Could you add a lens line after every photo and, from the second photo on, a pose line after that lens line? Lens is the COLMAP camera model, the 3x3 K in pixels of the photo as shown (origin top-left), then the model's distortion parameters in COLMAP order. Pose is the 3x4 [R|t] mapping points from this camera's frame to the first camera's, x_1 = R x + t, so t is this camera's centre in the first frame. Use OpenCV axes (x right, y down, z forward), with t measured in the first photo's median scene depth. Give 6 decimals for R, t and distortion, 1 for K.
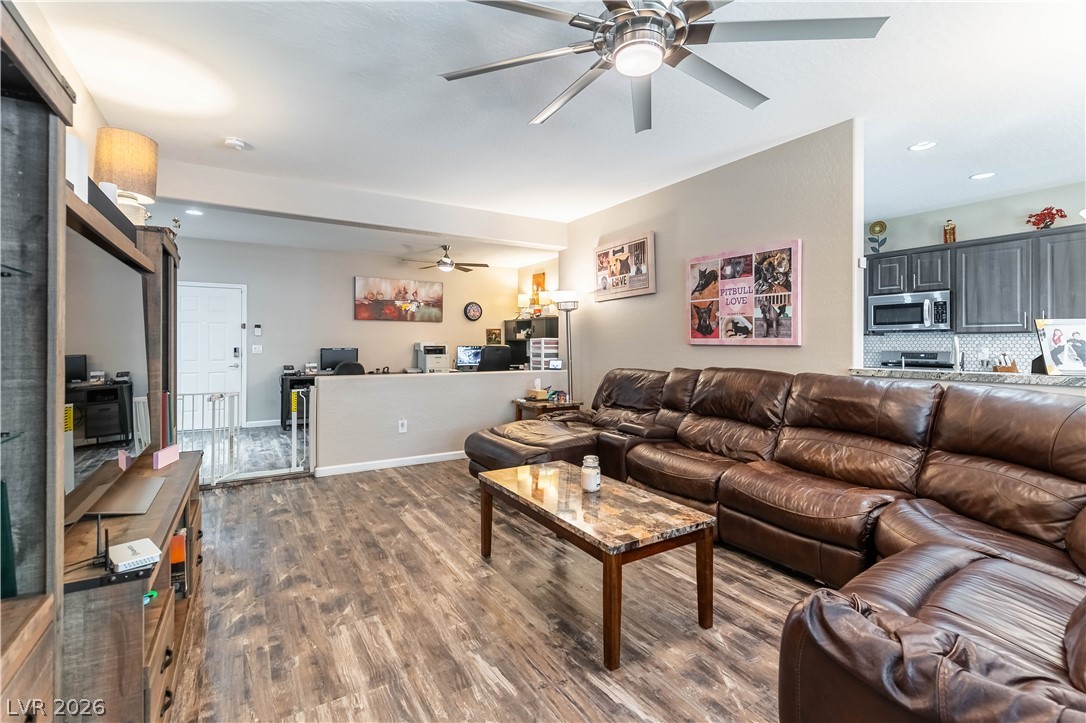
lens RADIAL K [[476.6, 0, 548.1], [0, 476.6, 346.6], [0, 0, 1]] dist [-0.004605, 0.001533]
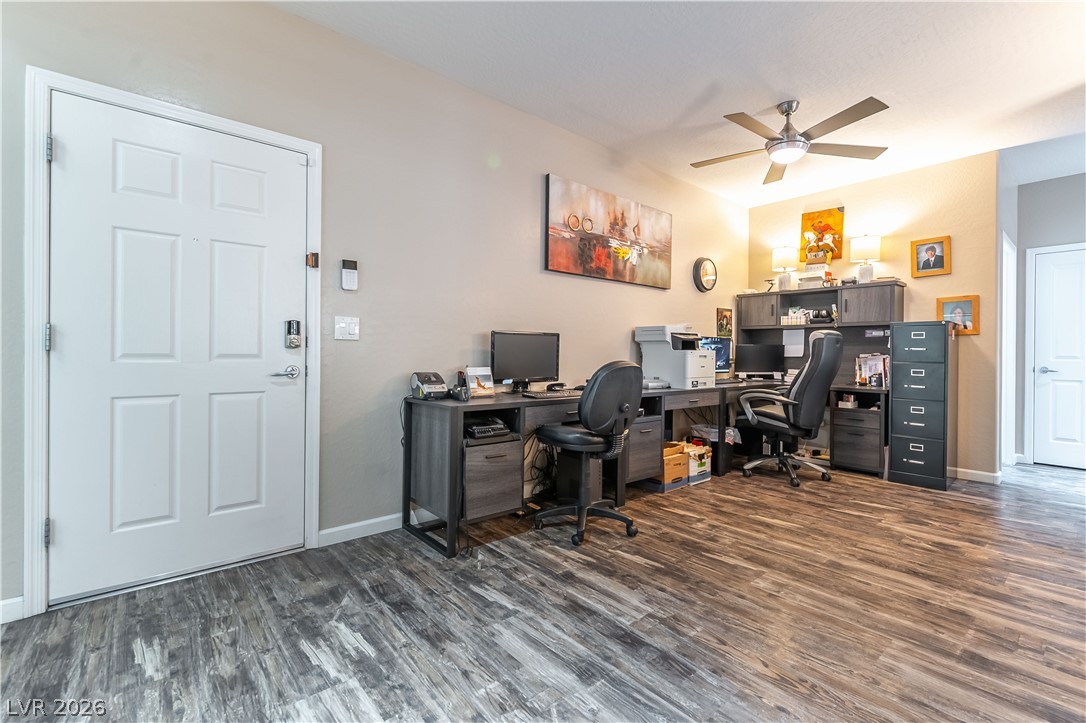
lens RADIAL K [[476.6, 0, 573.5], [0, 476.6, 353.8], [0, 0, 1]] dist [-0.004605, 0.001533]
pose [[0.986269, 0.005623, 0.165052, -0.510866], [-0.005078, 0.999980, -0.003725, 0.026001], [-0.165070, 0.002836, 0.986278, 0.625758]]
